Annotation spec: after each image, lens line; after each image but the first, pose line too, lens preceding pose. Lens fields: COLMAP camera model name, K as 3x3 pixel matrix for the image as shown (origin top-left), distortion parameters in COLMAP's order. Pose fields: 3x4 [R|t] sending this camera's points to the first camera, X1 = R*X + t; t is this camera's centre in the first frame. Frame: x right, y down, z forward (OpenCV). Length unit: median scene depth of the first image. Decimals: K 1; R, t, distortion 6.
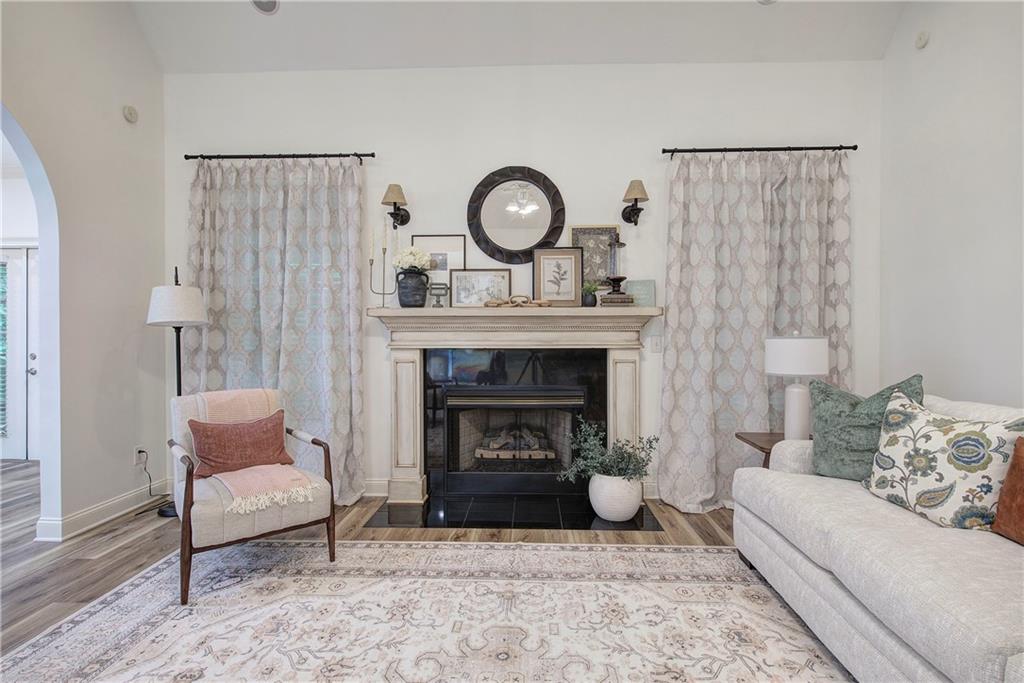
lens RADIAL K [[507.7, 0, 516.2], [0, 507.7, 339.2], [0, 0, 1]] dist [0.000960, 0.000579]
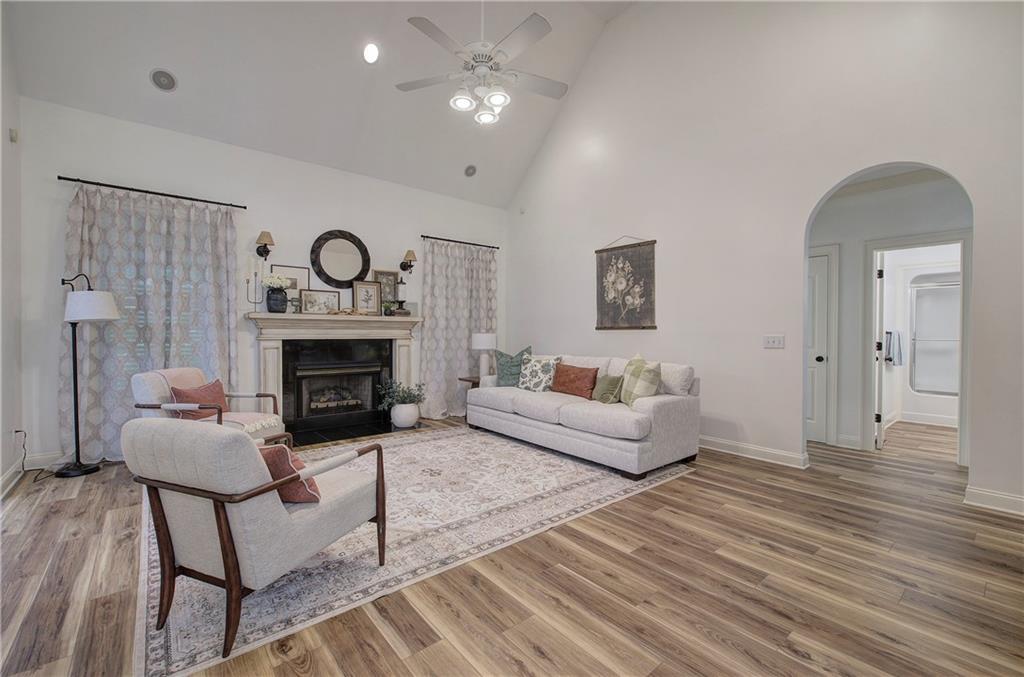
lens RADIAL K [[434.4, 0, 508.2], [0, 434.4, 336.5], [0, 0, 1]] dist [-0.001400, 0.000779]
pose [[0.752055, -0.001637, 0.659099, -0.550516], [0.000237, 0.999998, 0.002213, 0.006799], [-0.659101, -0.001508, 0.752053, -0.454989]]
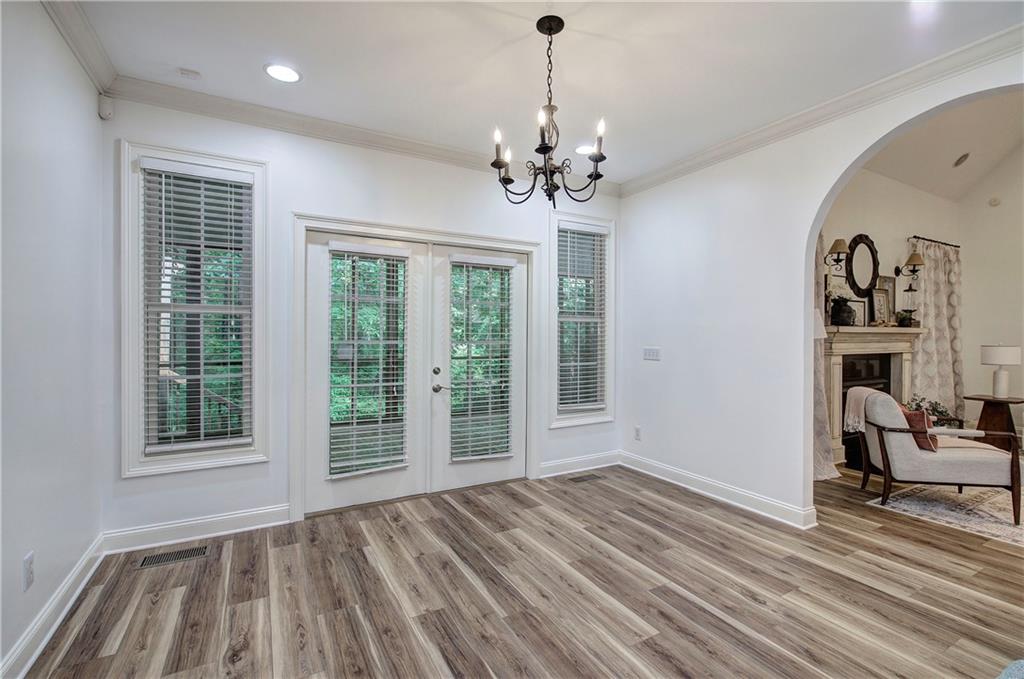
lens RADIAL K [[458.8, 0, 509.2], [0, 458.8, 342.1], [0, 0, 1]] dist [0.001717, 0.001111]
pose [[0.854667, -0.002880, 0.519169, -1.687653], [0.001254, 0.999993, 0.003484, -0.022534], [-0.519175, -0.002326, 0.854665, 0.384291]]
